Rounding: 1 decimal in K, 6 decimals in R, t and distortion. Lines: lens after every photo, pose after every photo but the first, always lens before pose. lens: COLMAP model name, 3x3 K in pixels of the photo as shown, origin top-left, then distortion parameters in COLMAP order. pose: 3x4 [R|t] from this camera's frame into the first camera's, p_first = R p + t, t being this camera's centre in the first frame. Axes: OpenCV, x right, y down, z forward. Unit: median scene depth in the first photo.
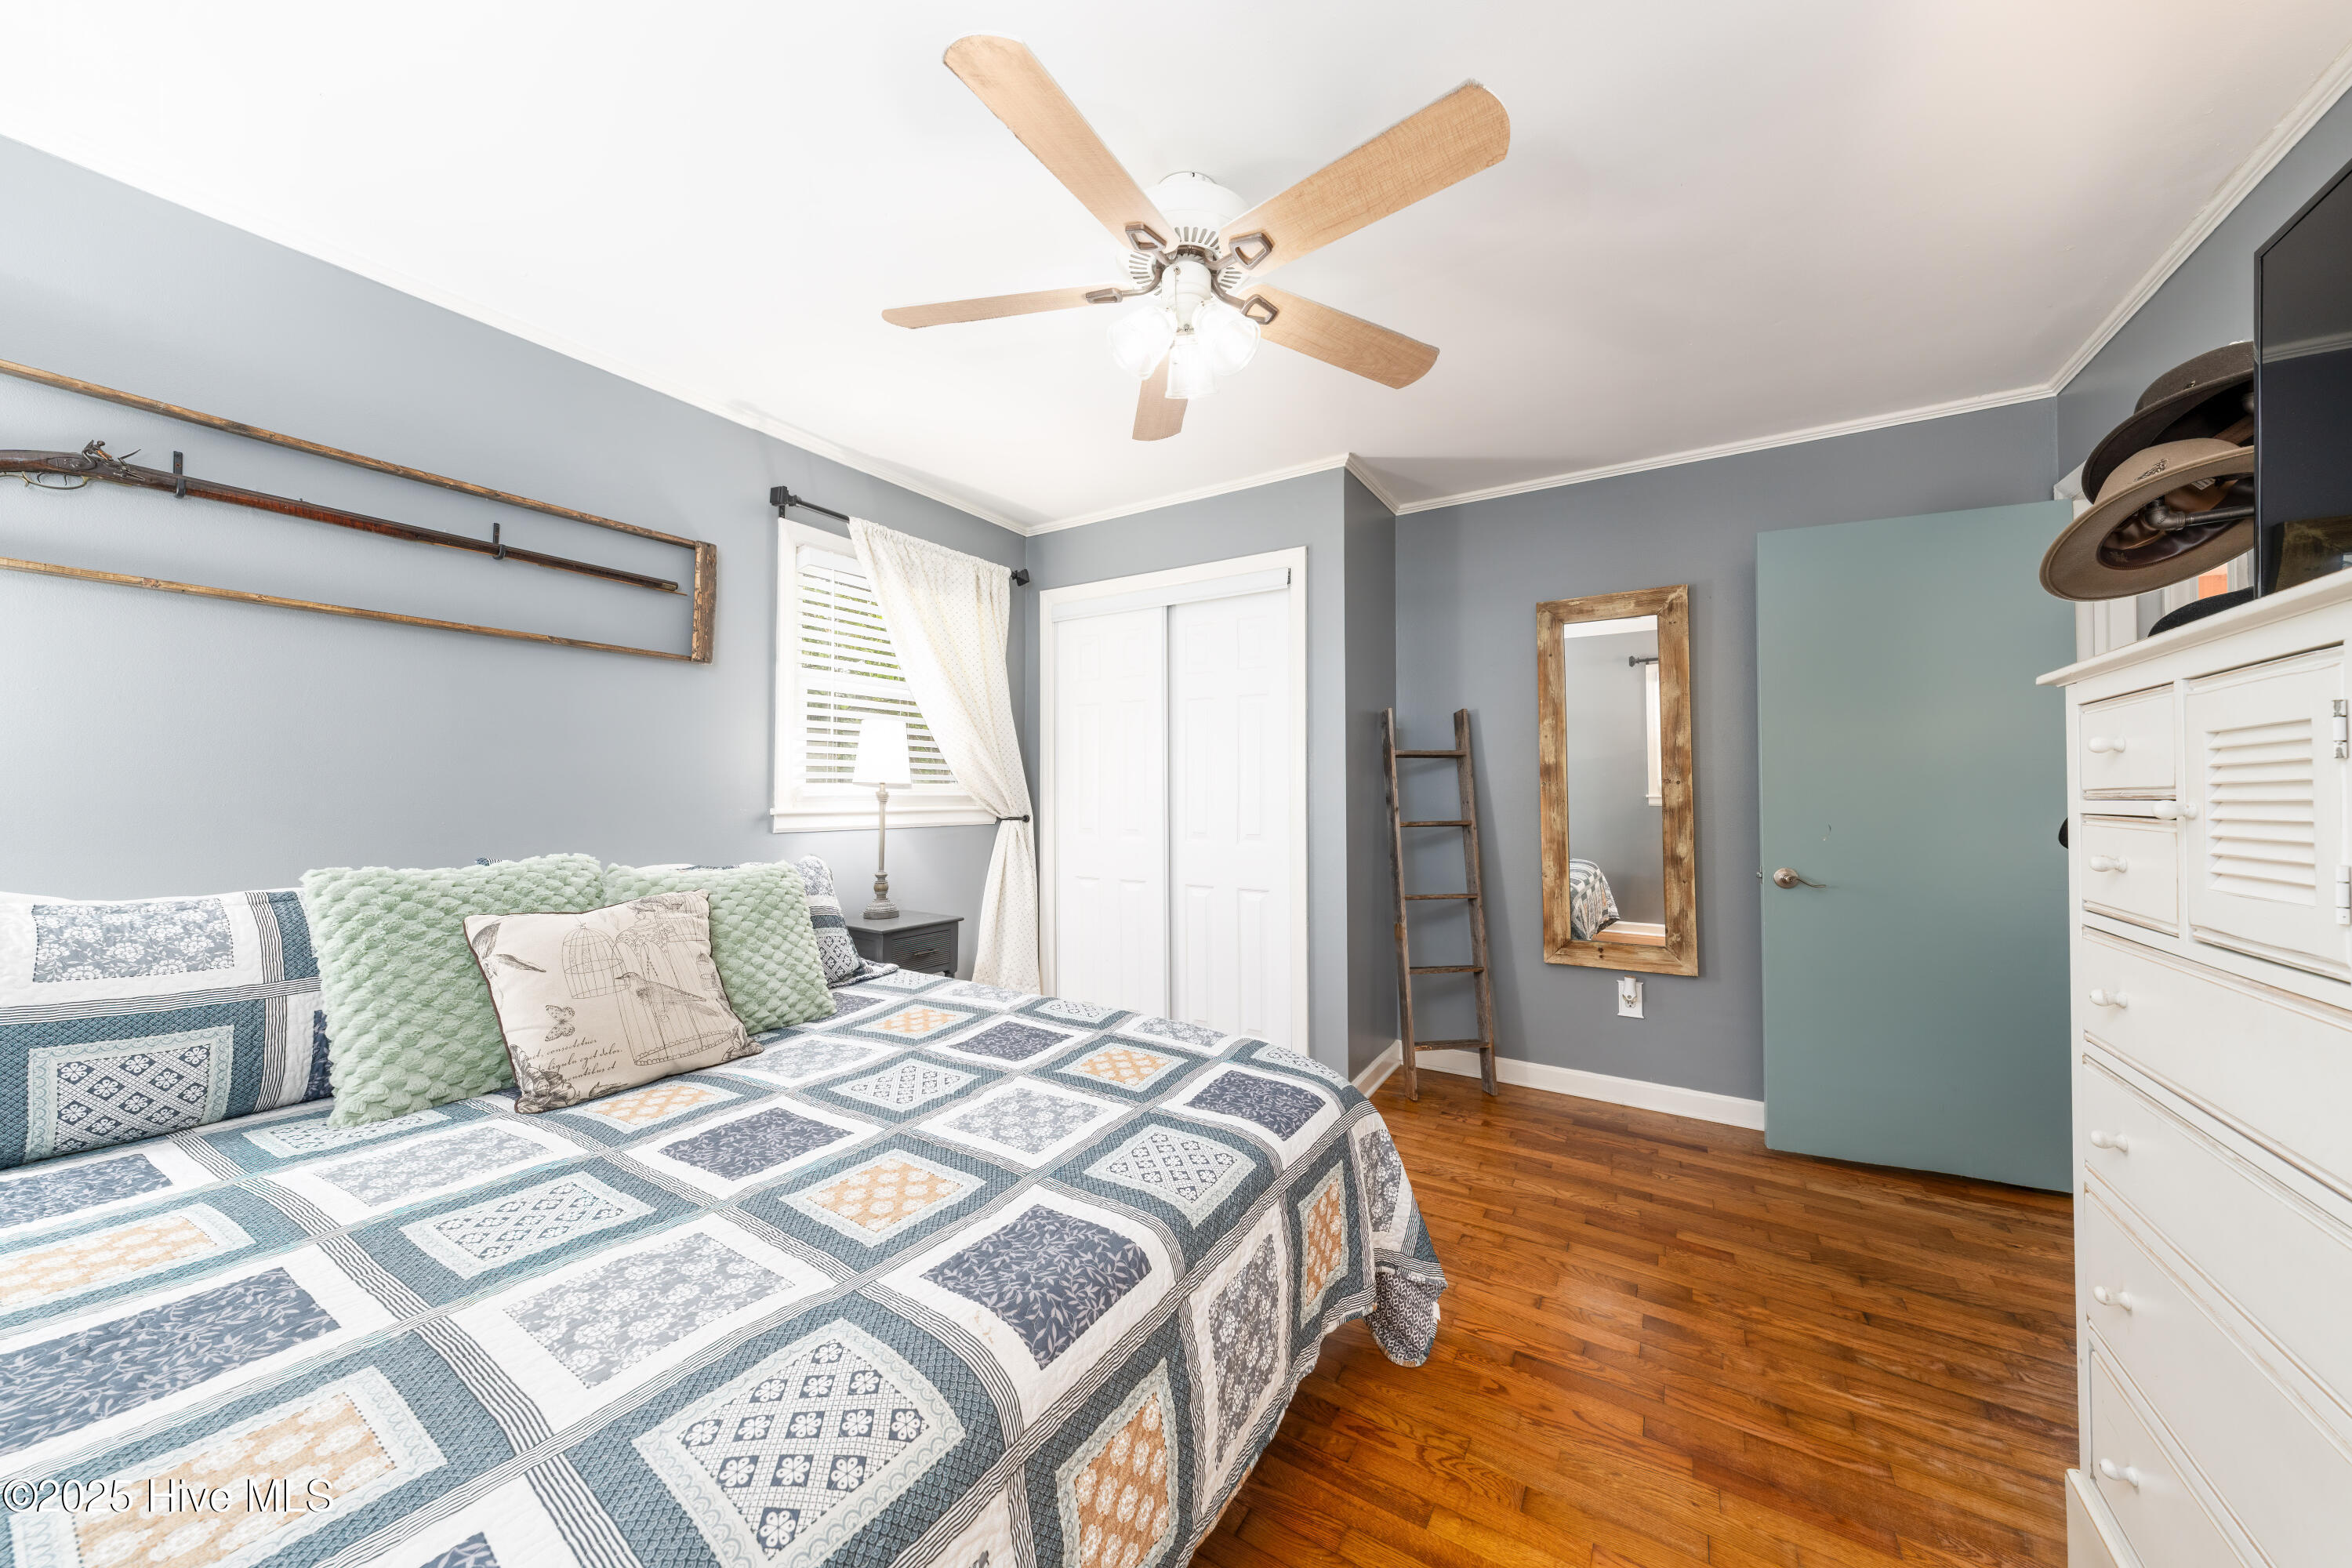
lens RADIAL K [[815.7, 0, 1165.1], [0, 815.7, 785.6], [0, 0, 1]] dist [0.001866, 0.000028]
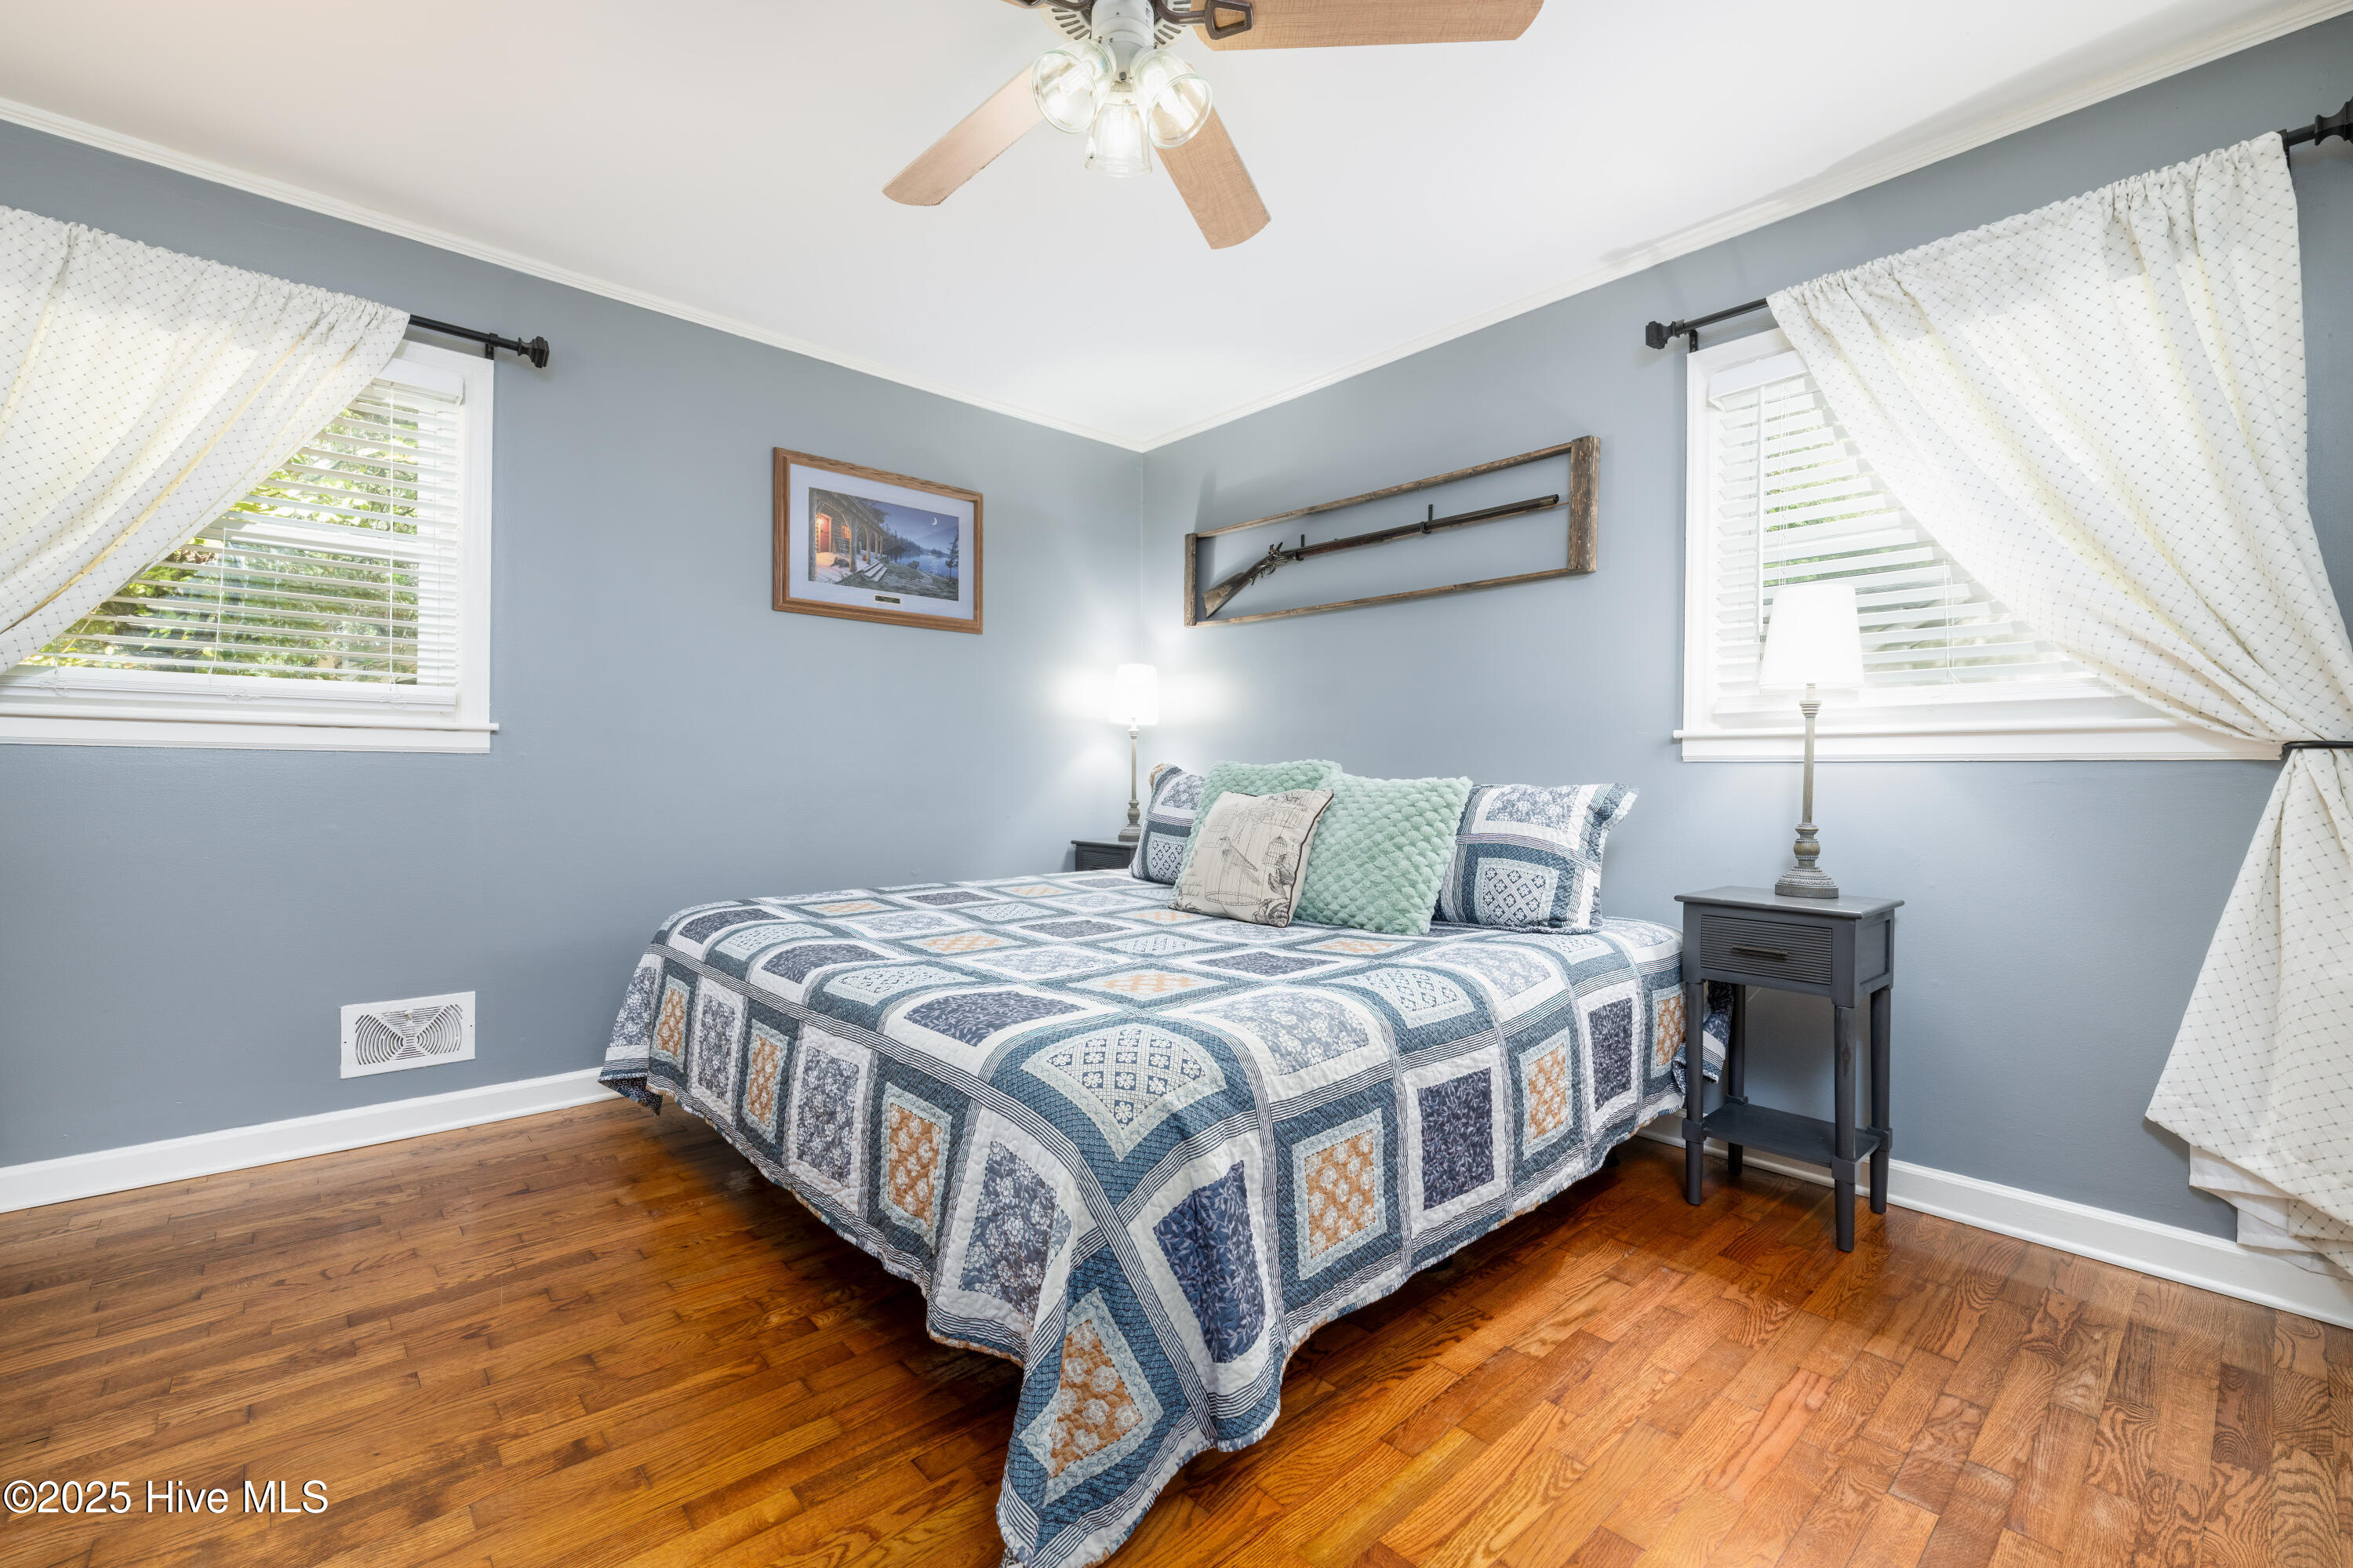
lens RADIAL K [[961.6, 0, 1167.9], [0, 961.6, 778.7], [0, 0, 1]] dist [-0.000890, 0.000084]
pose [[-0.263332, 0.018808, -0.964522, 0.555116], [0.015161, 0.999767, 0.015356, 0.054210], [0.964586, -0.010579, -0.263556, 0.769218]]
